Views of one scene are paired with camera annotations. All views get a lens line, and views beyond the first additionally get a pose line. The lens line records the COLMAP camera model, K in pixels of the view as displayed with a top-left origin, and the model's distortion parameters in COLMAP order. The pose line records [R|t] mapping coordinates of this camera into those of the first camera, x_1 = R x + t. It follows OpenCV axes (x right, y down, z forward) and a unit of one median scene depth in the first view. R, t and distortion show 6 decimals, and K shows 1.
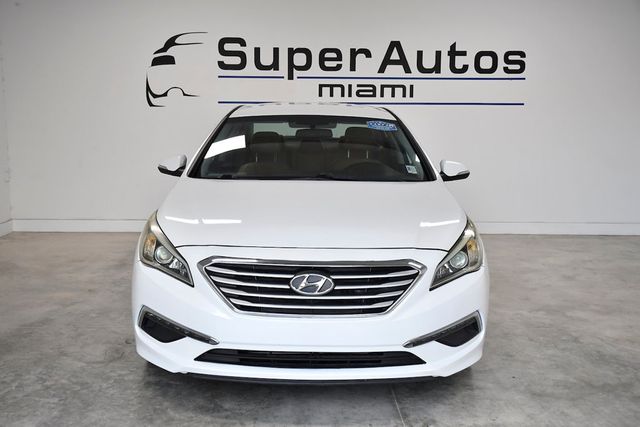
lens RADIAL K [[730.2, 0, 319.2], [0, 730.2, 209.6], [0, 0, 1]] dist [0.106479, 0.000000]
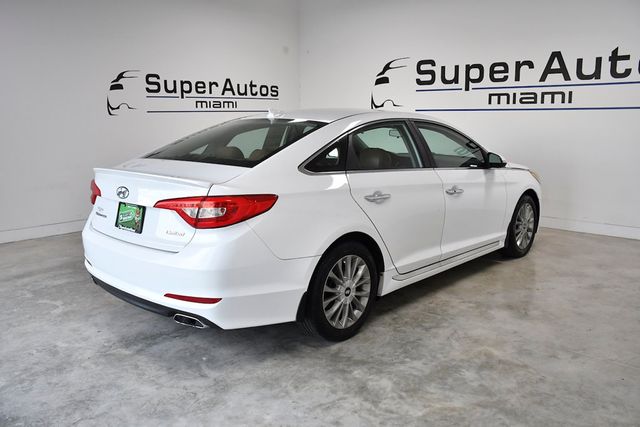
lens RADIAL K [[572.6, 0, 346.1], [0, 572.6, 213.7], [0, 0, 1]] dist [0.050803, -0.020378]
pose [[0.763206, 0.098885, -0.638544, 0.433308], [-0.079432, 0.995083, 0.059160, -0.016798], [0.641255, 0.005570, 0.767308, 0.148228]]
